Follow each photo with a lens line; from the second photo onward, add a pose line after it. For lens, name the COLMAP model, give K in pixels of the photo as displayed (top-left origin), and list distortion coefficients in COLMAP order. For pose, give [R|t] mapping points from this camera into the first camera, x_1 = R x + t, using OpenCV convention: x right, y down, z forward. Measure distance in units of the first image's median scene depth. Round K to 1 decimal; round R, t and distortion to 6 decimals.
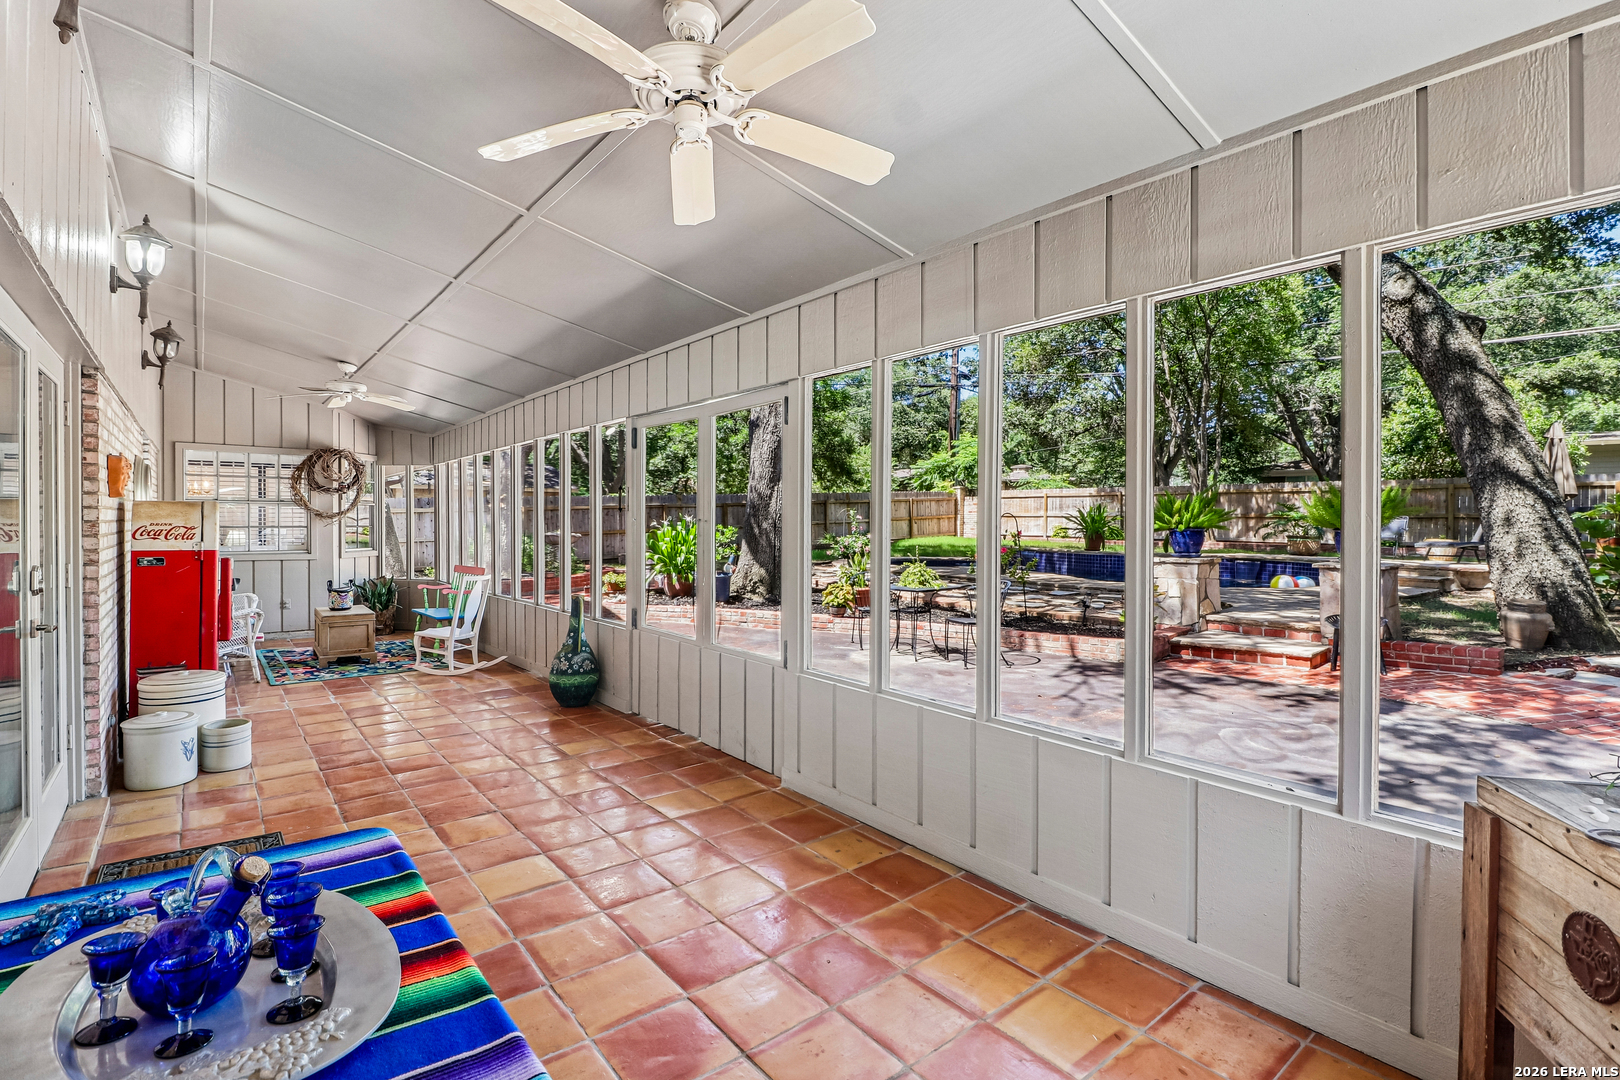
lens RADIAL K [[773.8, 0, 769.2], [0, 773.8, 529.5], [0, 0, 1]] dist [0.003231, -0.004569]
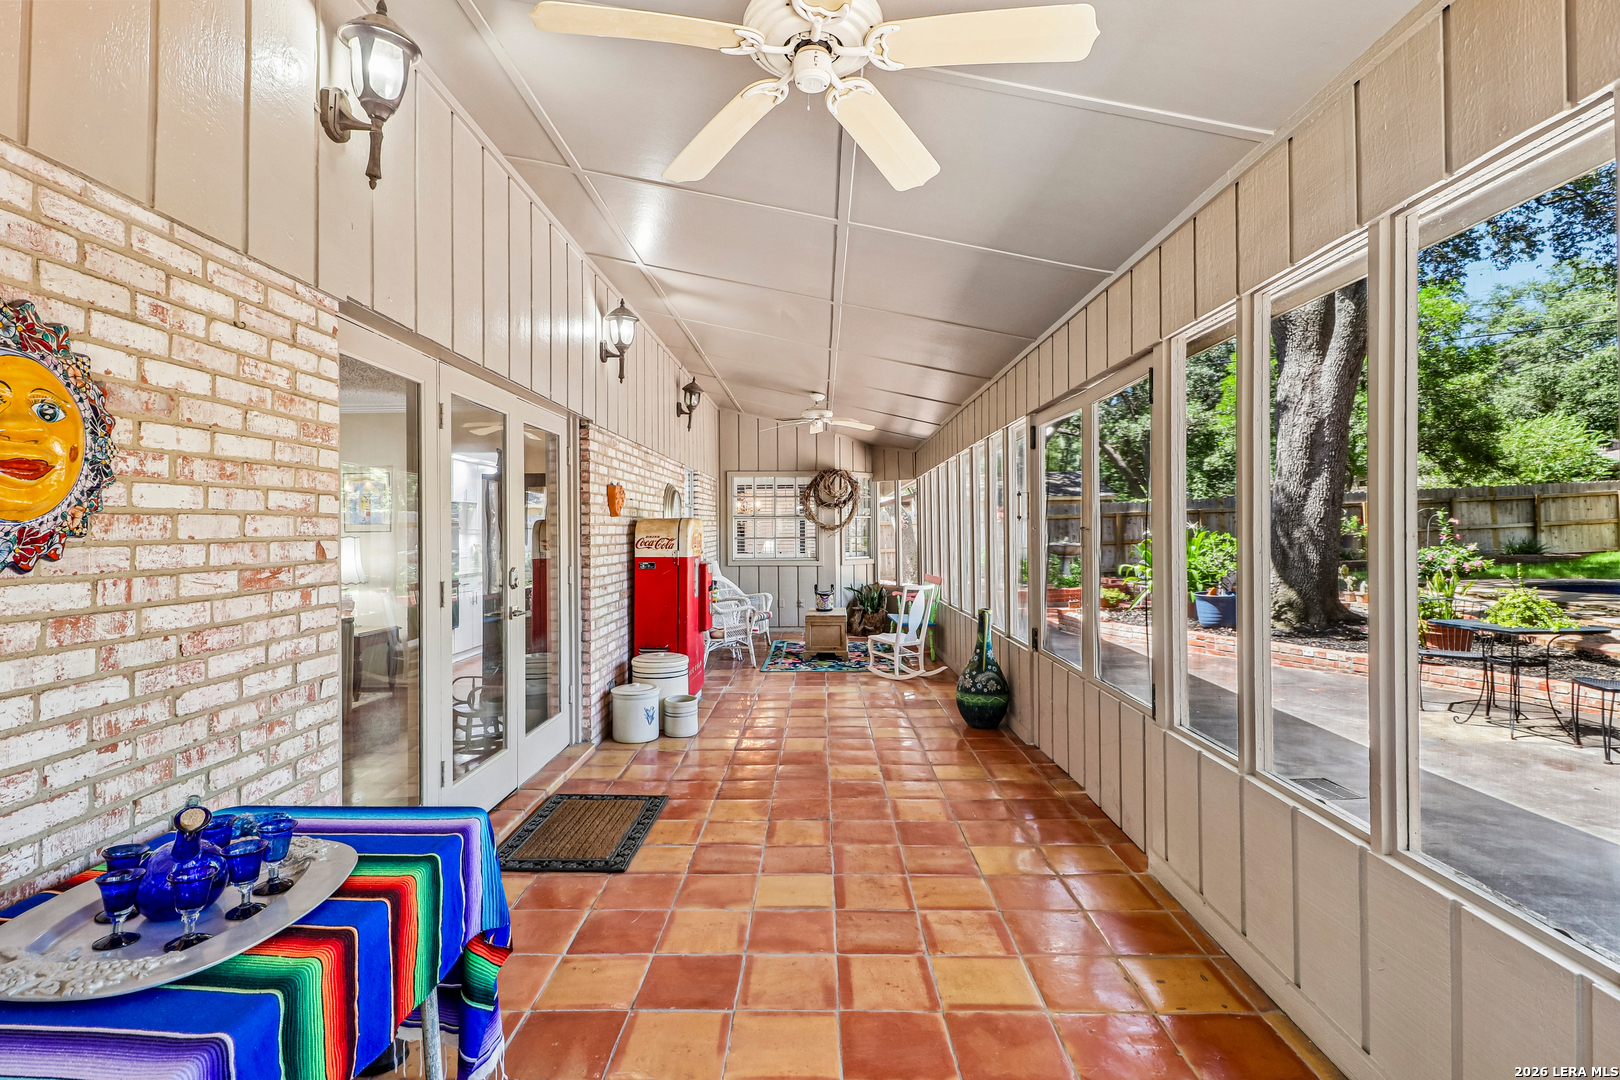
lens RADIAL K [[773.8, 0, 800.9], [0, 773.8, 532.7], [0, 0, 1]] dist [0.003231, -0.004569]
pose [[0.772777, -0.007672, -0.634631, 0.176680], [0.002742, 0.999958, -0.008749, -0.001083], [0.634672, 0.005021, 0.772766, 0.132274]]
